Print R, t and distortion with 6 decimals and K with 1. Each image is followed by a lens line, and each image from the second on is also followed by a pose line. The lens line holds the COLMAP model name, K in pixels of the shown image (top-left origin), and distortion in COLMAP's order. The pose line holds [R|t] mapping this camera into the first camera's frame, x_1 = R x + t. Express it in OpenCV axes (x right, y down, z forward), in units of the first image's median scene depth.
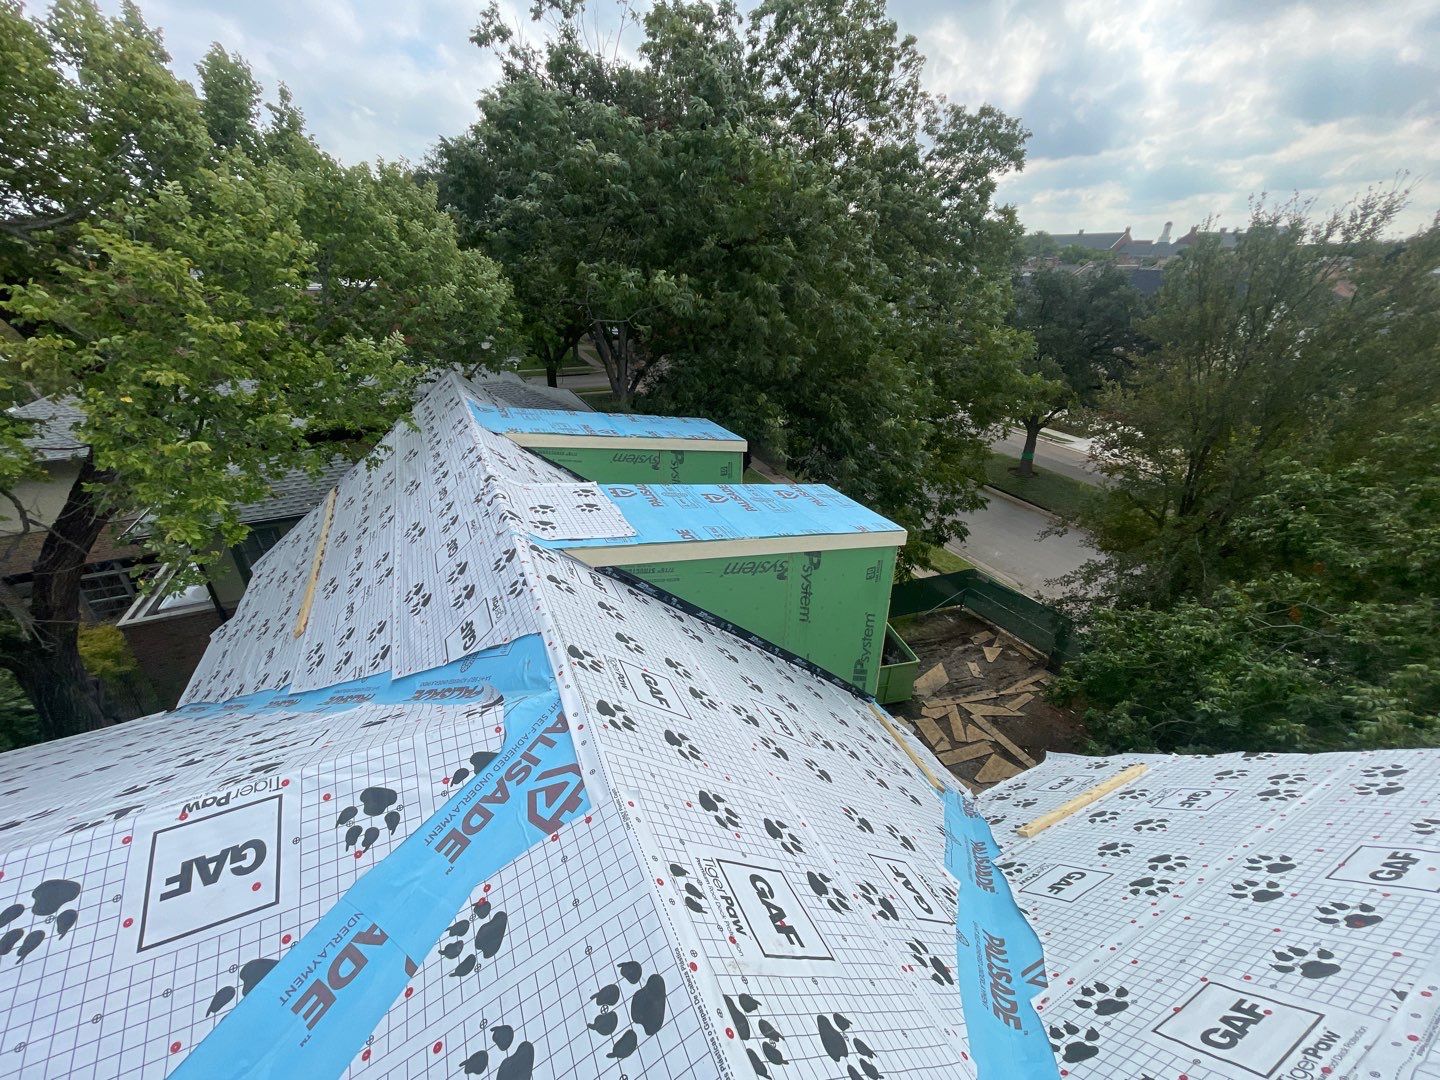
lens RADIAL K [[588.7, 0, 720.0], [0, 588.7, 540.0], [0, 0, 1]] dist [0.000183, -0.003751]
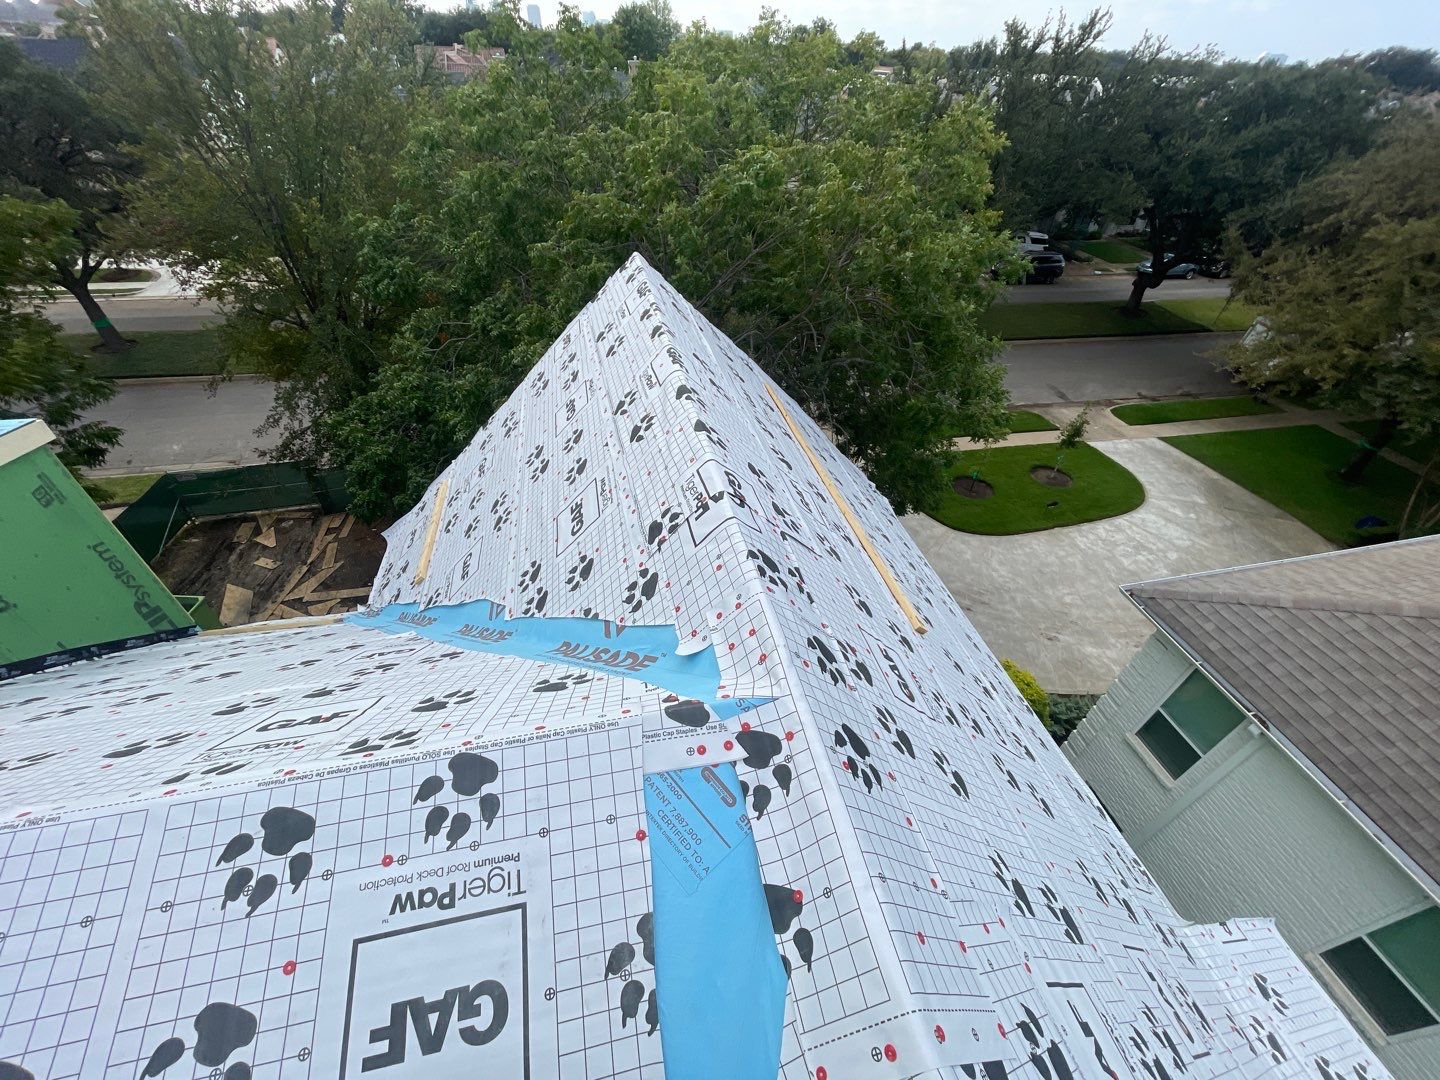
lens RADIAL K [[566.9, 0, 720.0], [0, 566.9, 540.0], [0, 0, 1]] dist [-0.002049, 0.000038]
pose [[0.239231, -0.626626, 0.741693, -0.086389], [0.397254, 0.760182, 0.514113, 0.067873], [-0.885979, 0.171649, 0.430789, -0.016690]]
